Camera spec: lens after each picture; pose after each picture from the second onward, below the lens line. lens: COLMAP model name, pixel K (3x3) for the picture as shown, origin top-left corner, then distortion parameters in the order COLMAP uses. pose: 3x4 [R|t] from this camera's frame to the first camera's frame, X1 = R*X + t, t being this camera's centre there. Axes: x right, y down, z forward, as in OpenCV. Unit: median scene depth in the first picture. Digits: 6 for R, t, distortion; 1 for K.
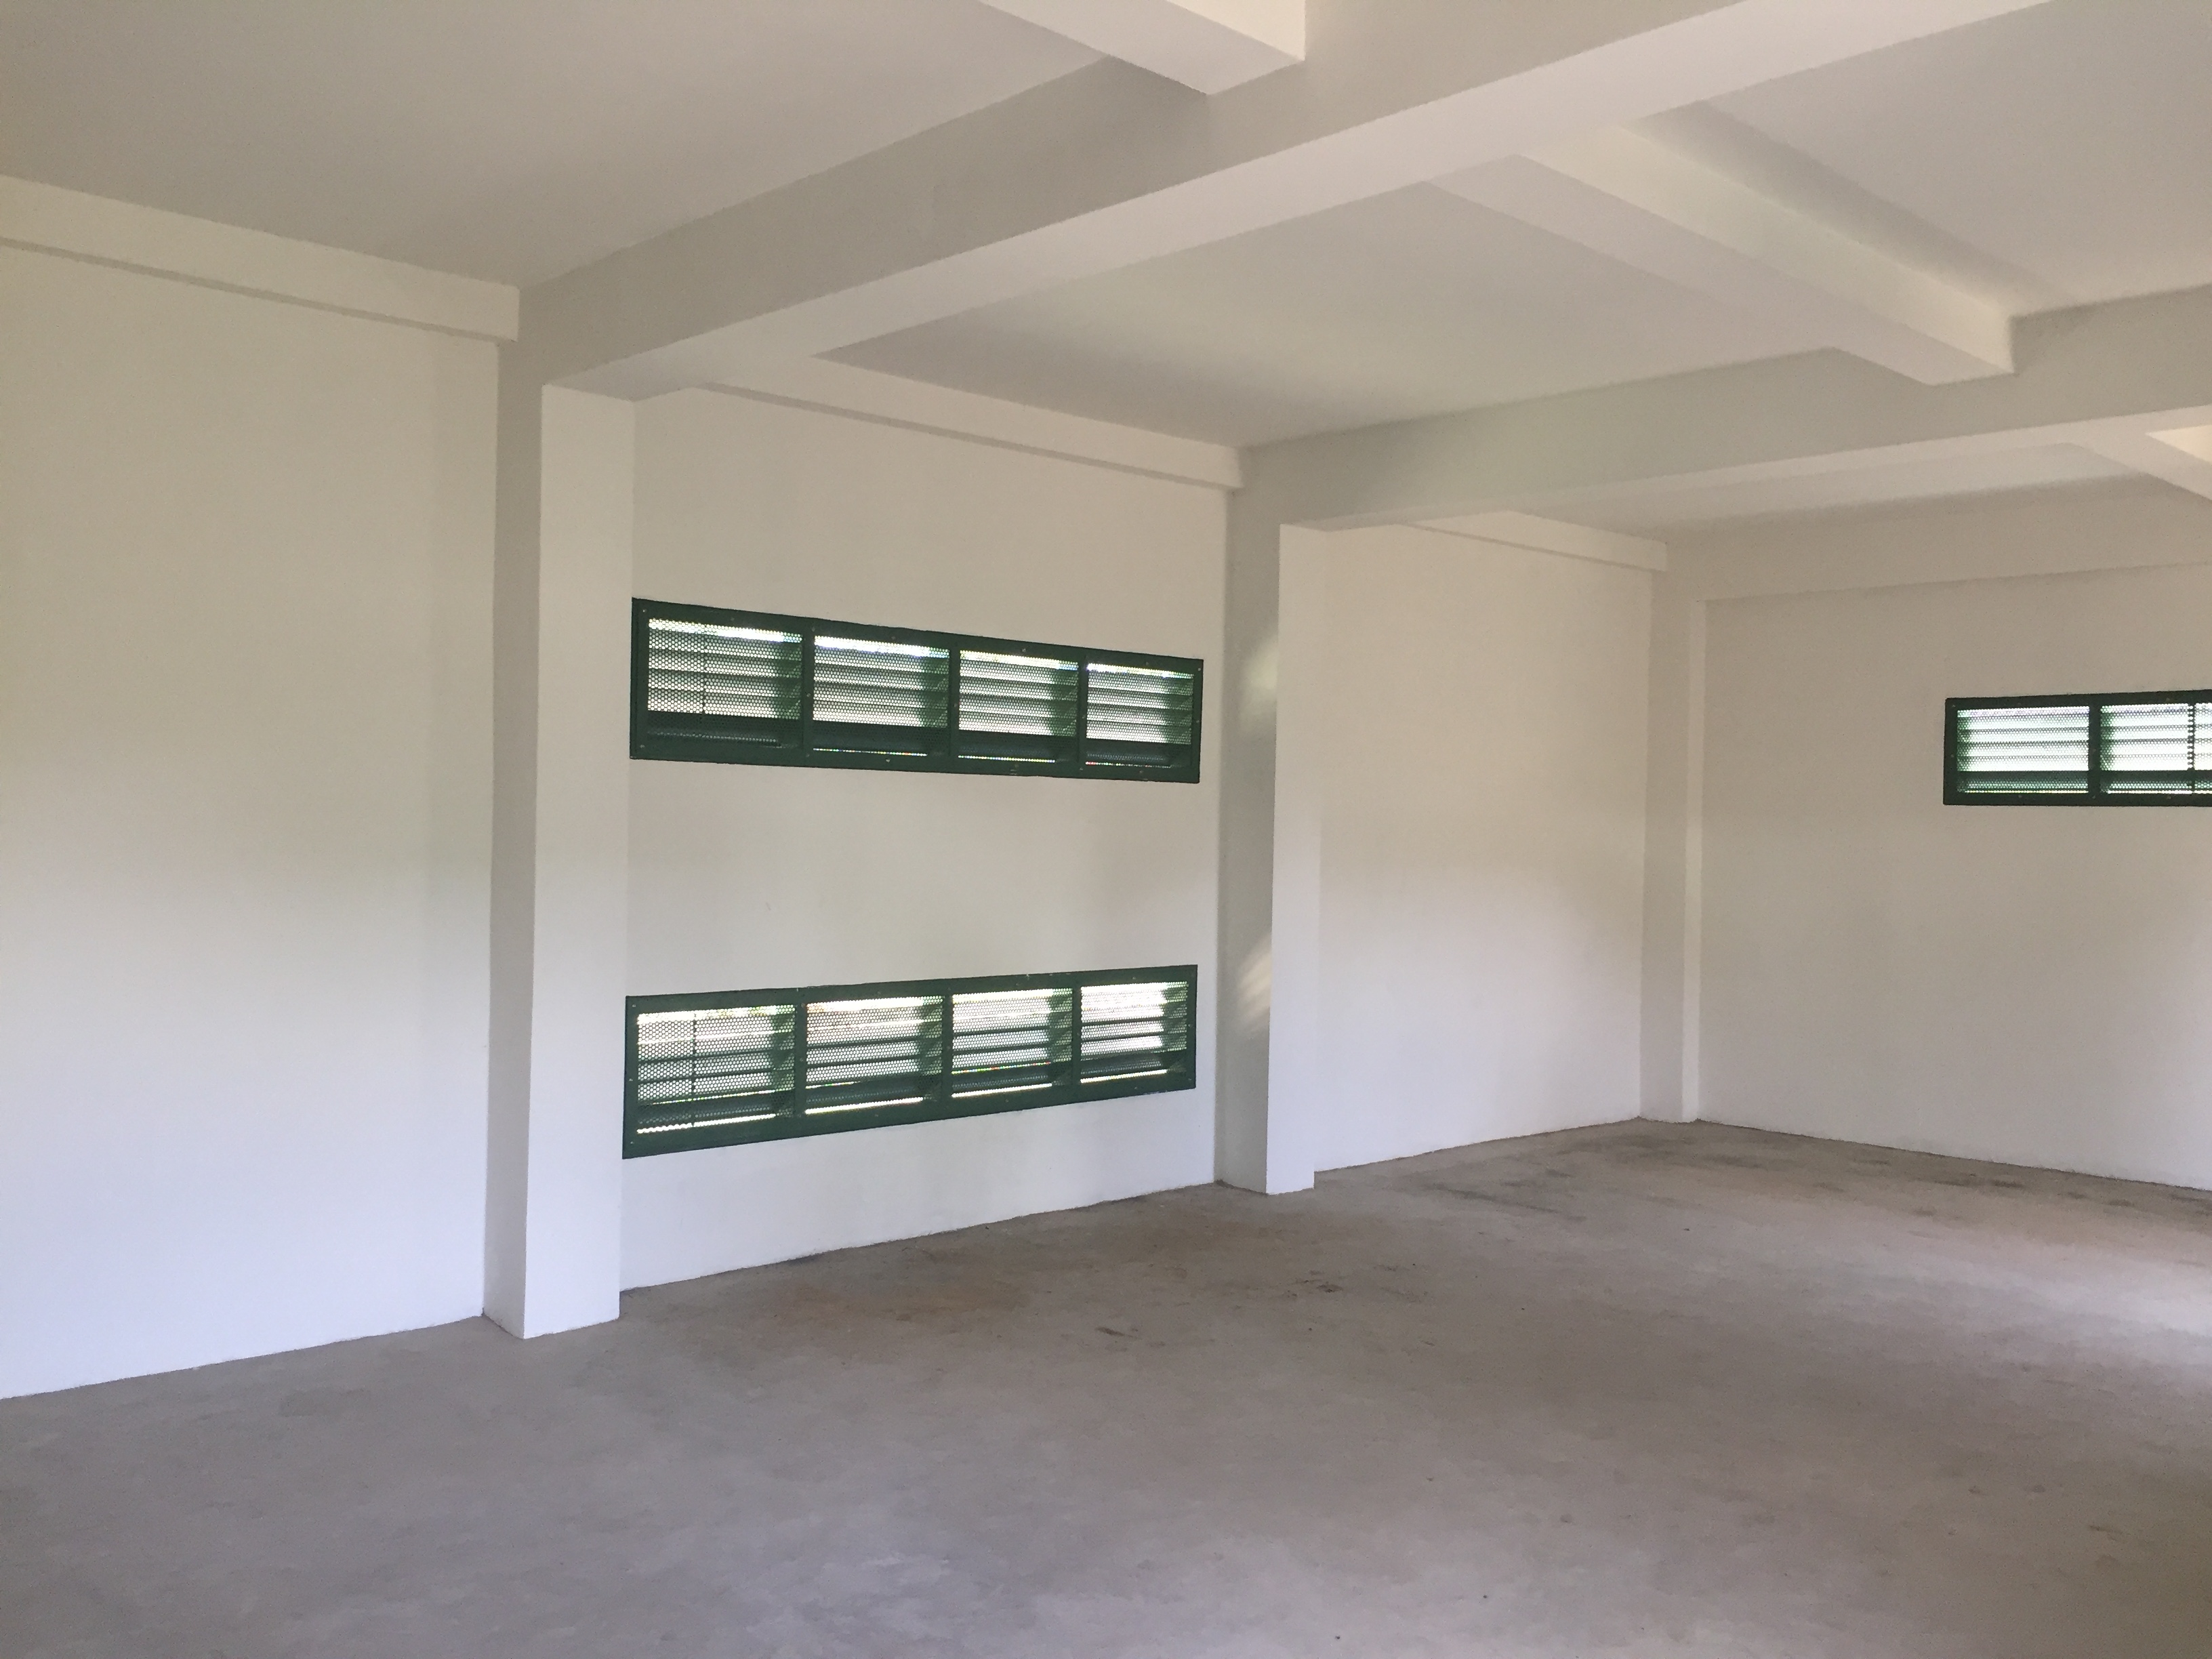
lens RADIAL K [[1912.3, 0, 1106.7], [0, 1912.3, 832.7], [0, 0, 1]] dist [0.051786, -0.079646]
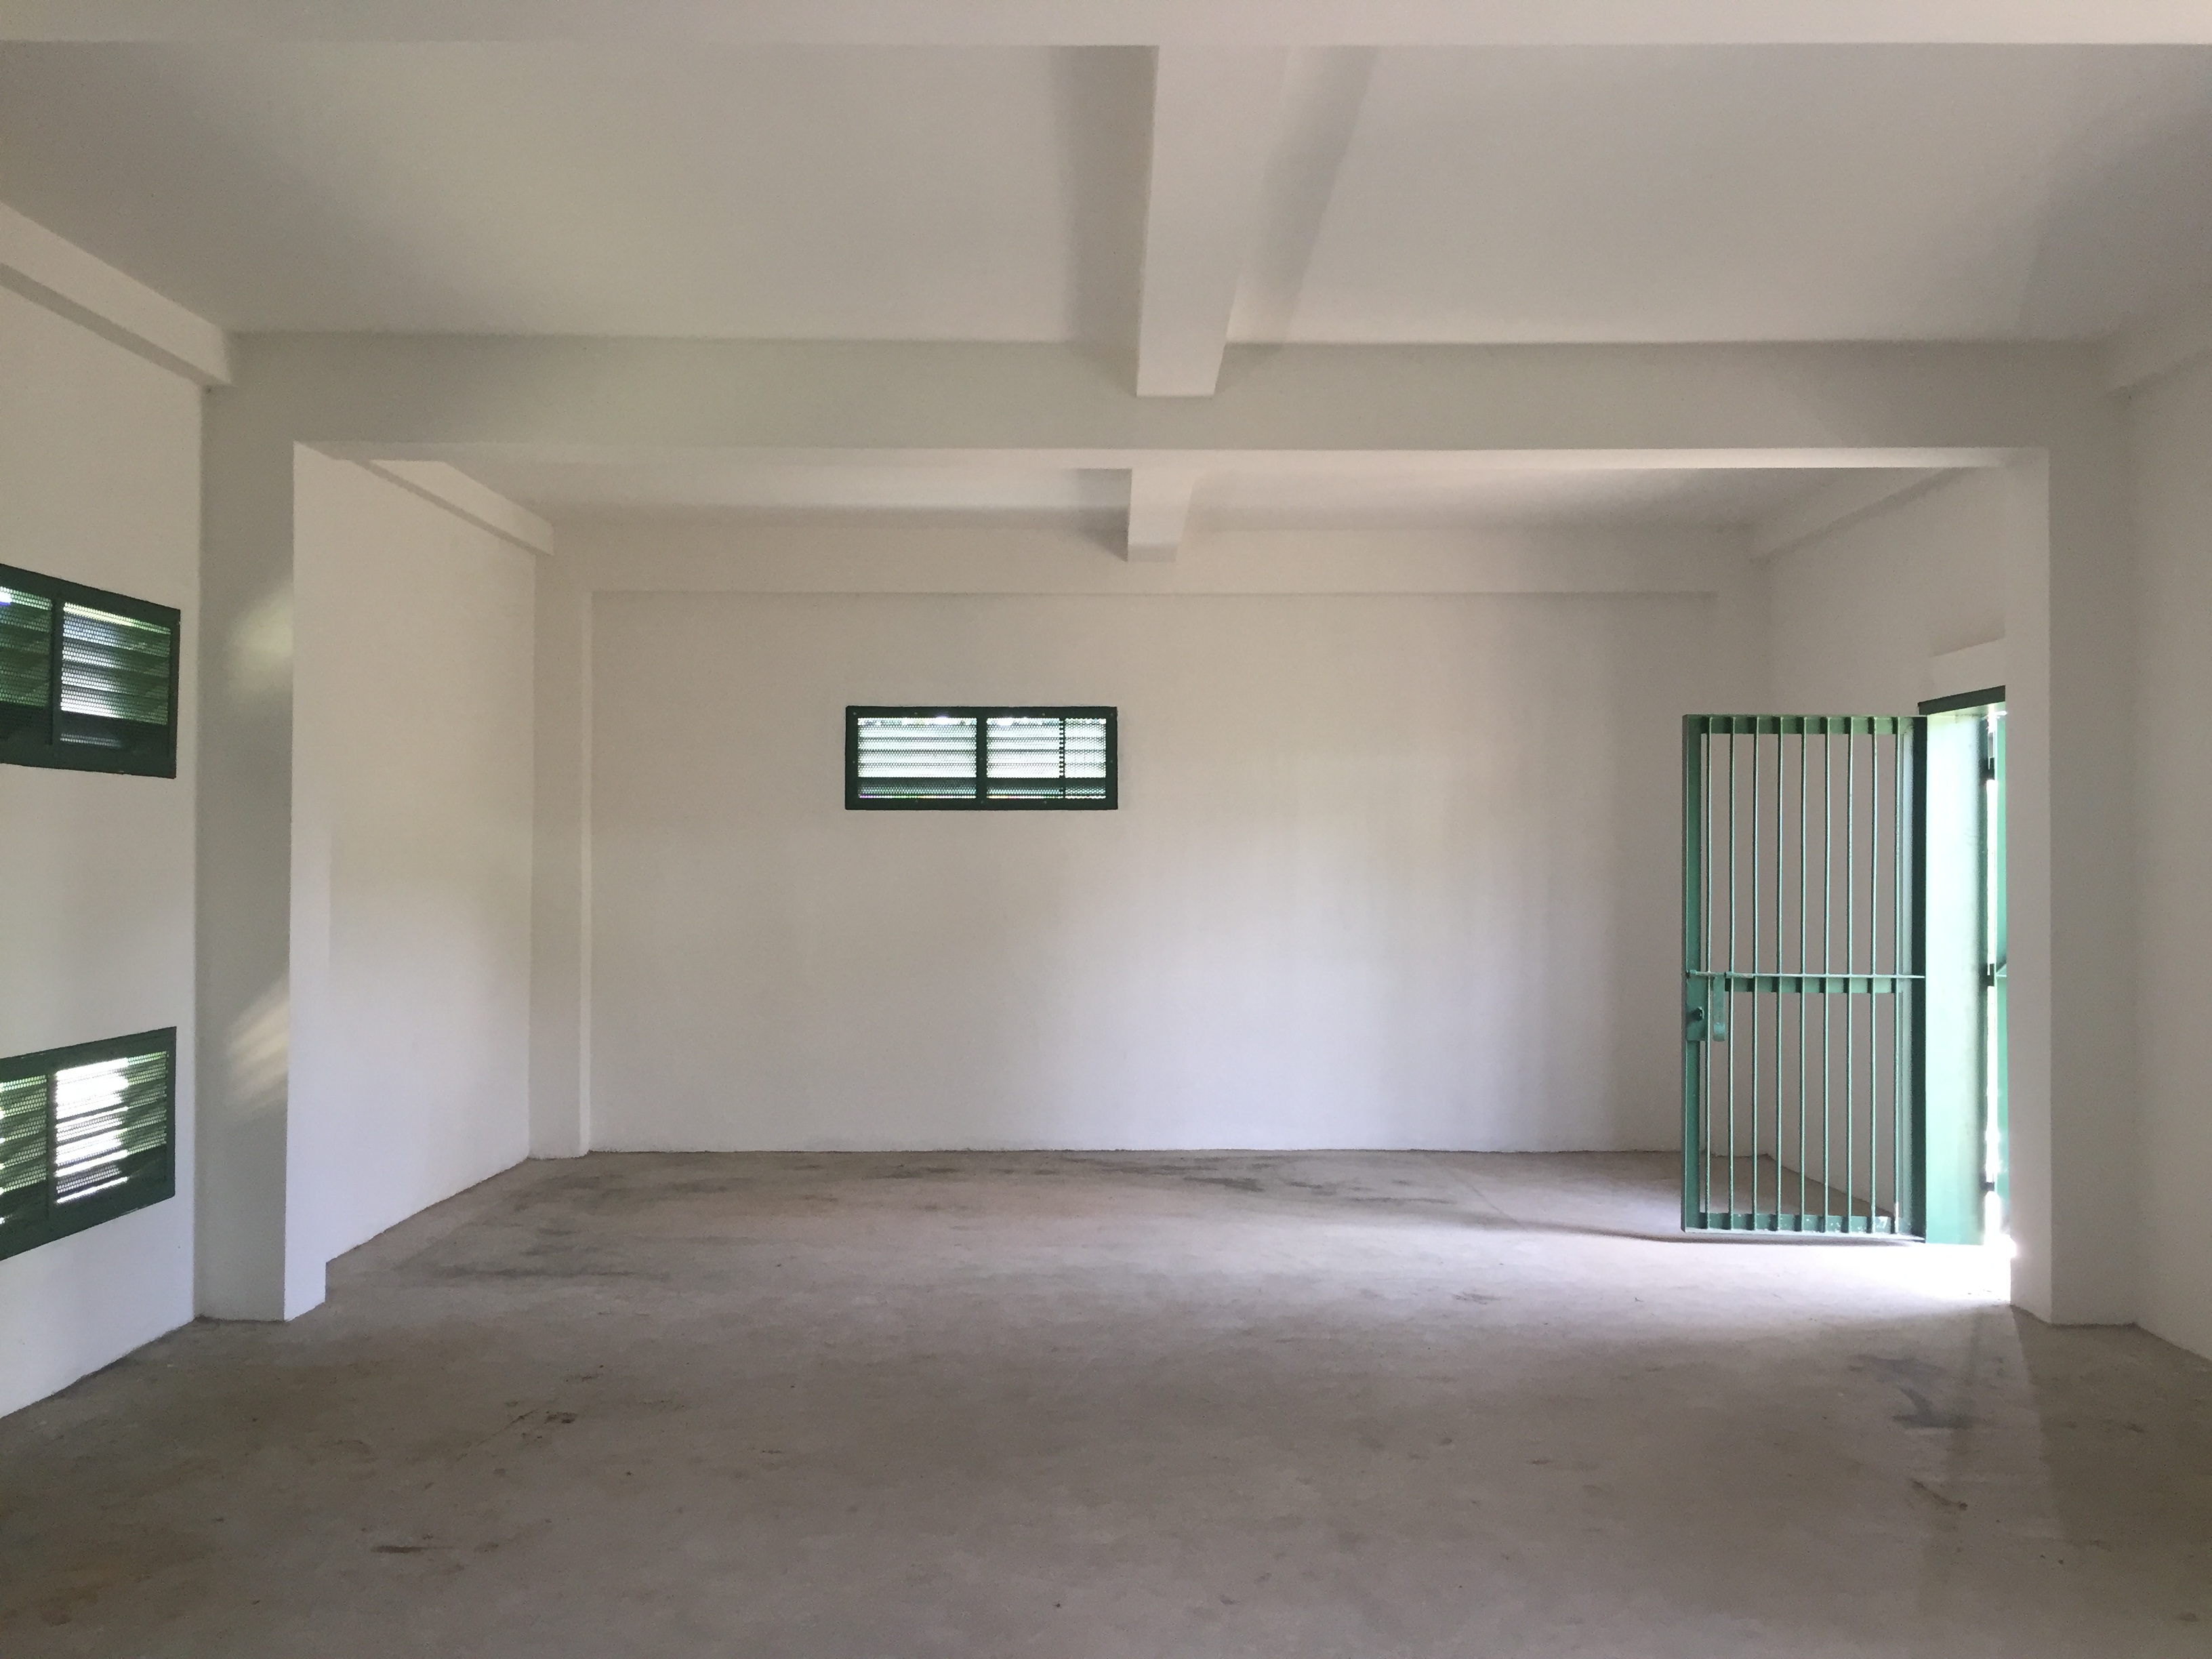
lens RADIAL K [[1912.3, 0, 1106.8], [0, 1912.3, 827.6], [0, 0, 1]] dist [0.051786, -0.079646]
pose [[0.677458, -0.007140, 0.735527, -0.238723], [0.013934, 0.999898, -0.003128, 0.000326], [-0.735430, 0.012368, 0.677488, 0.226742]]
